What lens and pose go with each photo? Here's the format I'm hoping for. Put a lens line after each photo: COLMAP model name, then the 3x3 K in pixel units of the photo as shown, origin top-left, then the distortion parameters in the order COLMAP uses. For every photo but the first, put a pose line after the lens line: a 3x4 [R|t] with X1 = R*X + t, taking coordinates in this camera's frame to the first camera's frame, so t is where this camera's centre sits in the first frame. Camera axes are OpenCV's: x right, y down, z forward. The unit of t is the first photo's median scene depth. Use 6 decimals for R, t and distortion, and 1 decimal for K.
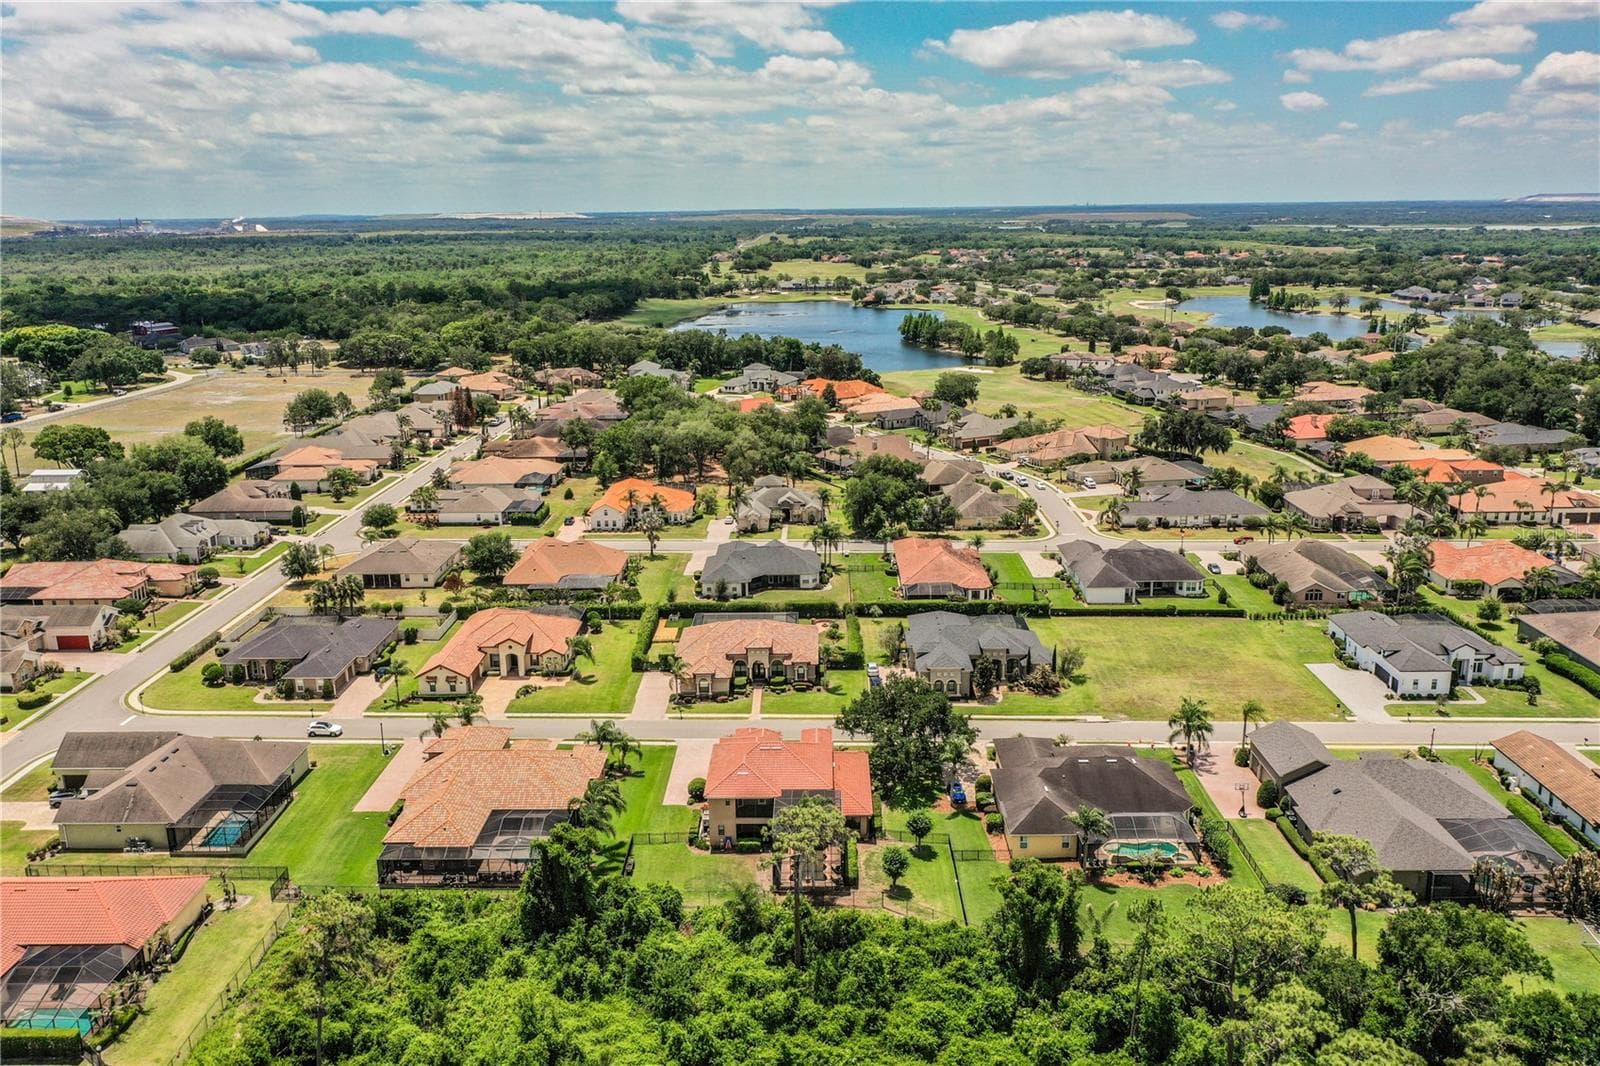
lens RADIAL K [[1266.0, 0, 800.0], [0, 1266.0, 533.0], [0, 0, 1]] dist [0.006051, -0.000905]
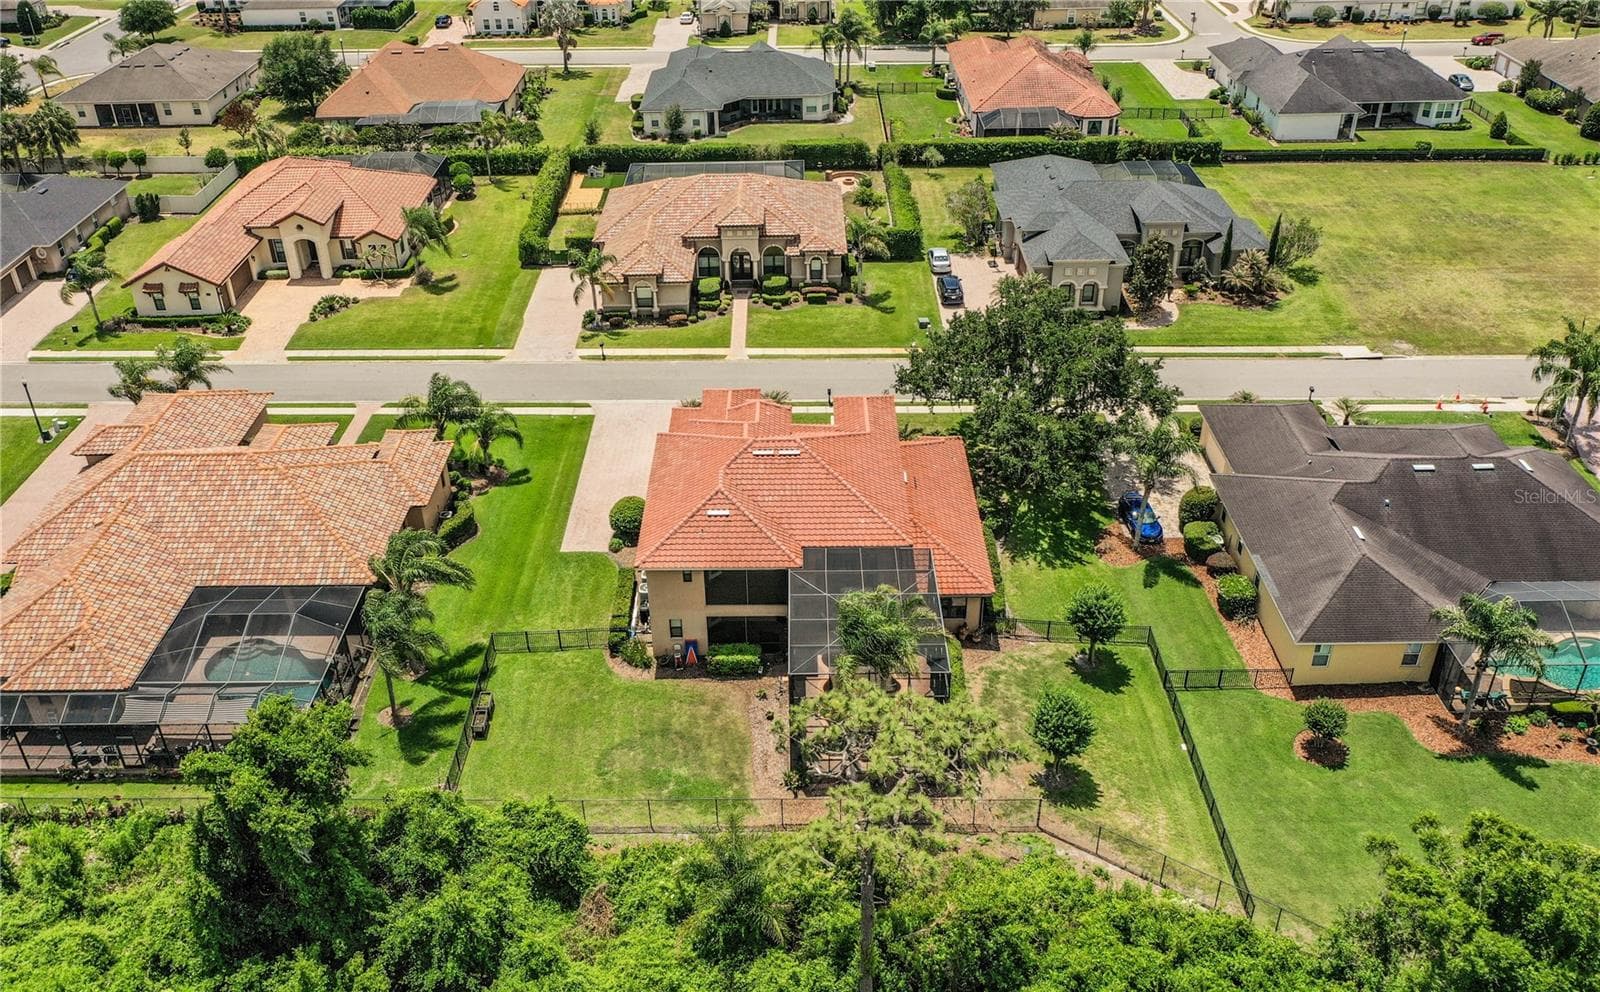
lens RADIAL K [[1333.4, 0, 767.9], [0, 1333.4, 491.3], [0, 0, 1]] dist [0.001796, 0.001070]
pose [[0.999950, -0.008284, -0.005686, -0.016763], [0.009602, 0.954576, 0.297812, 0.025453], [0.002961, -0.297851, 0.954608, 0.370424]]
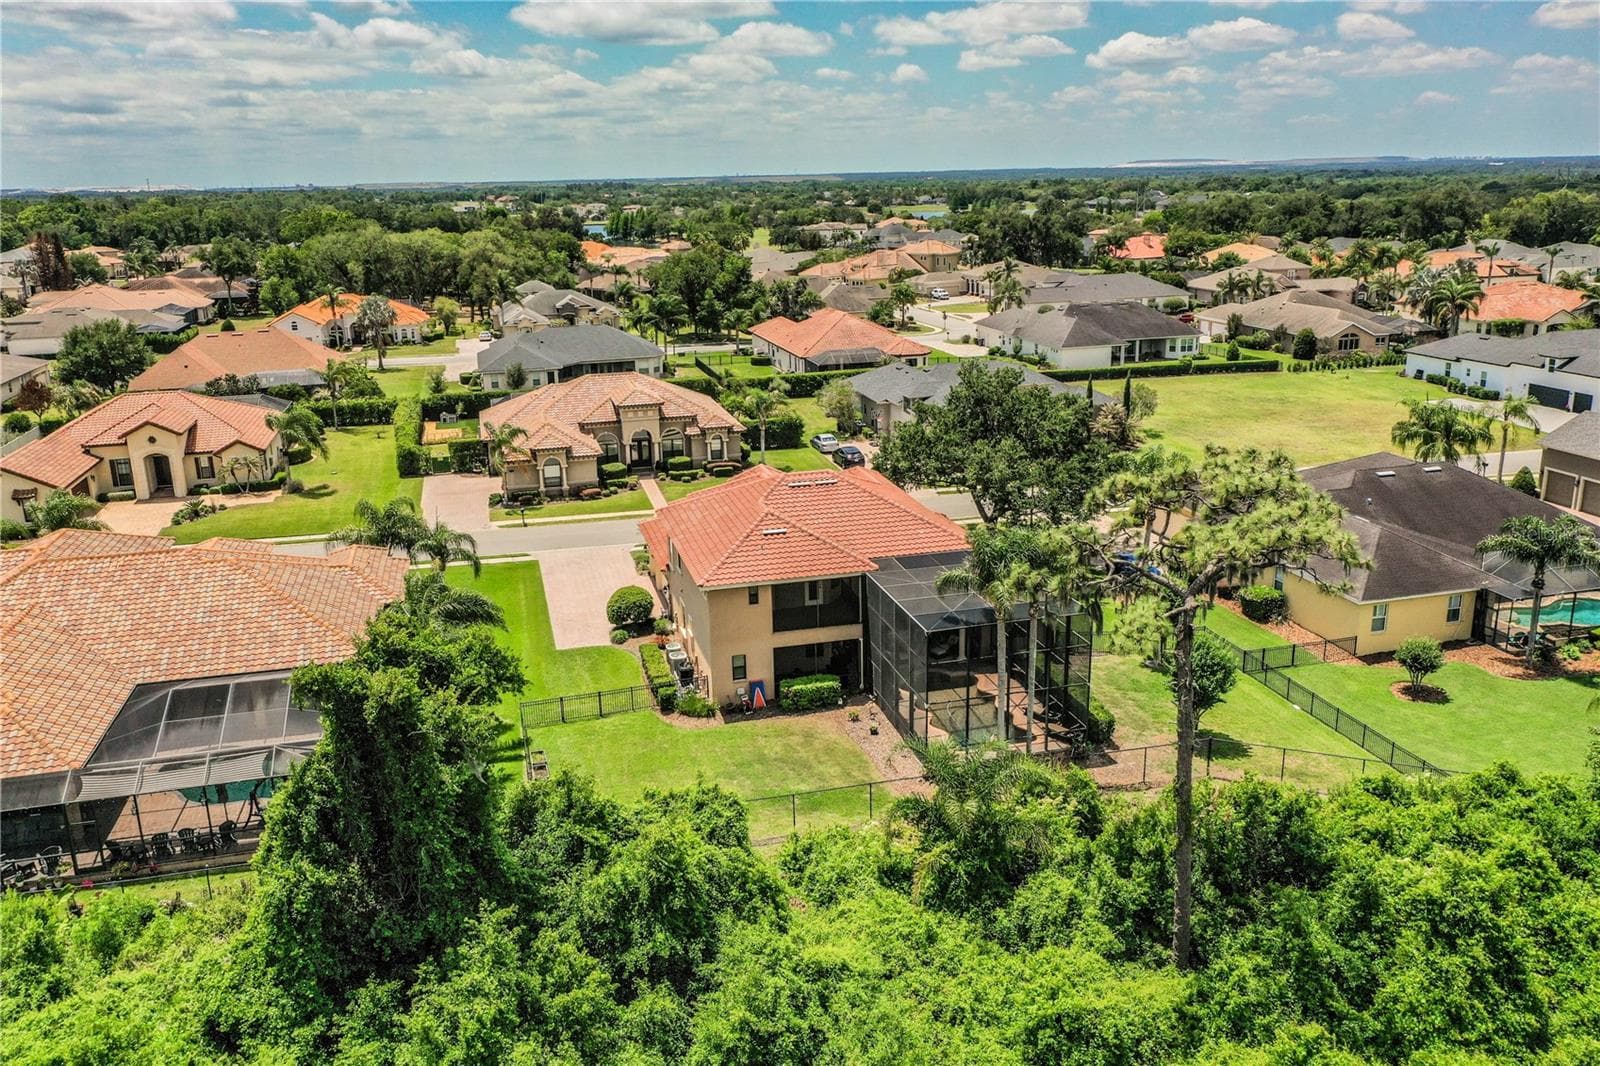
lens RADIAL K [[1266.0, 0, 800.0], [0, 1266.0, 533.0], [0, 0, 1]] dist [0.006051, -0.000905]
pose [[0.964948, -0.082315, 0.249196, -0.098876], [0.077654, 0.996573, 0.028493, 0.123877], [-0.250688, -0.008143, 0.968034, 0.405419]]
